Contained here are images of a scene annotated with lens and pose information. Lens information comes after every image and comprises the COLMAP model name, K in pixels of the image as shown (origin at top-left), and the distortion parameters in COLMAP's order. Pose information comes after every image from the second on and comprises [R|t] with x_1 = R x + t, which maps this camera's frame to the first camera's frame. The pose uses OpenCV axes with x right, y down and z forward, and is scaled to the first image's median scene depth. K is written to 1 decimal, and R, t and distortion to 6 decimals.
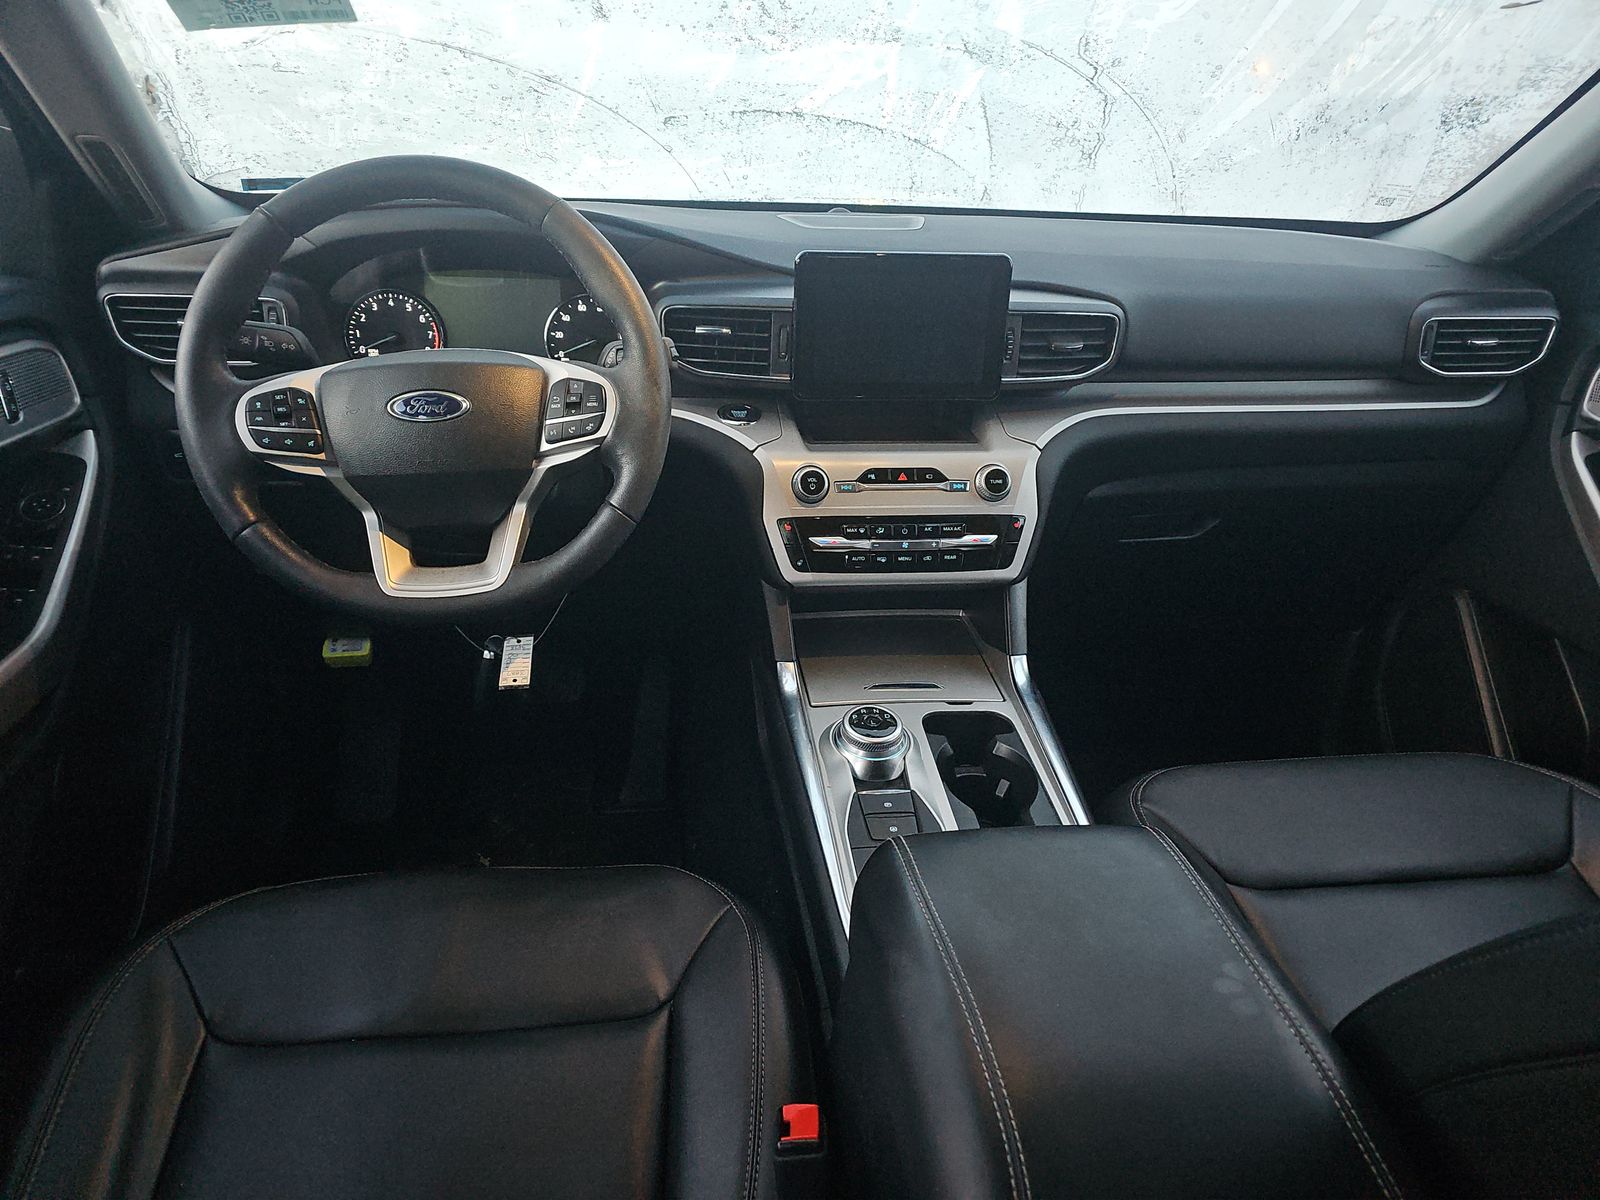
lens RADIAL K [[1054.9, 0, 811.1], [0, 1054.9, 598.5], [0, 0, 1]] dist [0.005033, -0.003142]
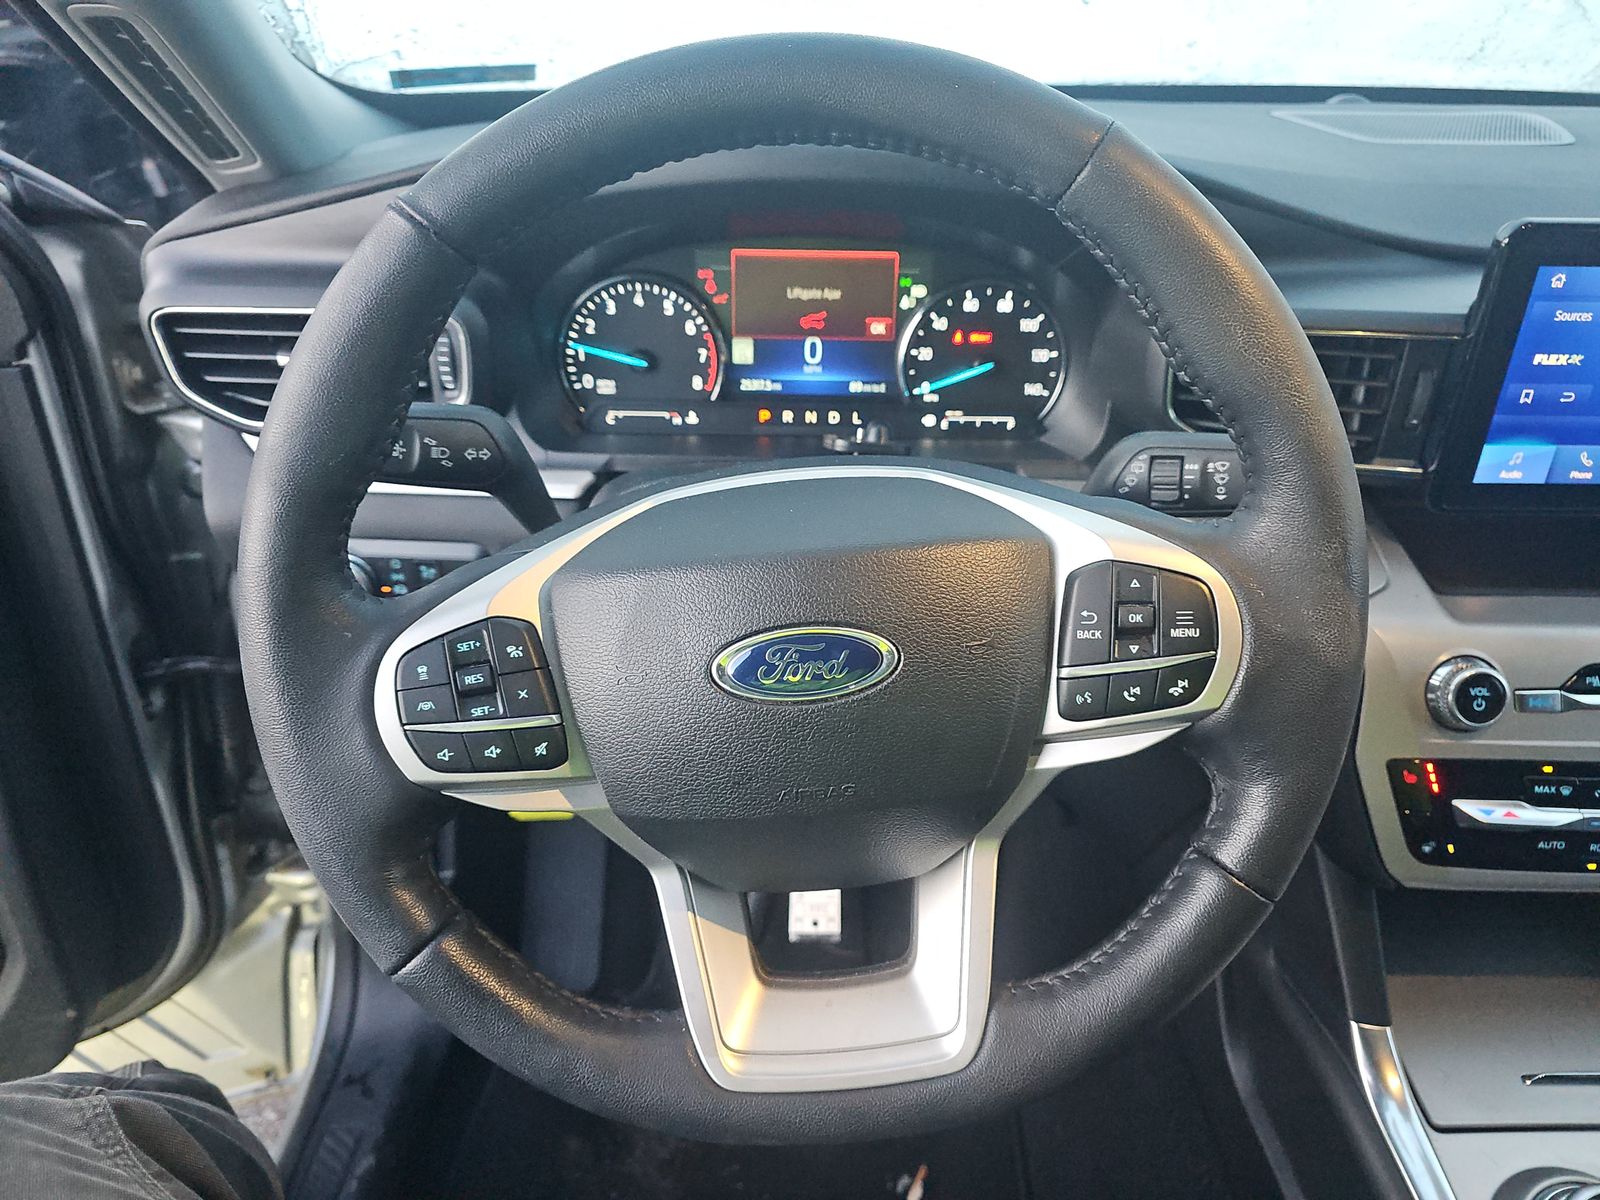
lens RADIAL K [[1054.9, 0, 785.4], [0, 1054.9, 639.7], [0, 0, 1]] dist [0.005033, -0.003142]
pose [[0.988289, 0.050041, -0.144157, -0.246050], [-0.030985, 0.990829, 0.131523, -0.188844], [0.149417, -0.125516, 0.980775, 0.467640]]
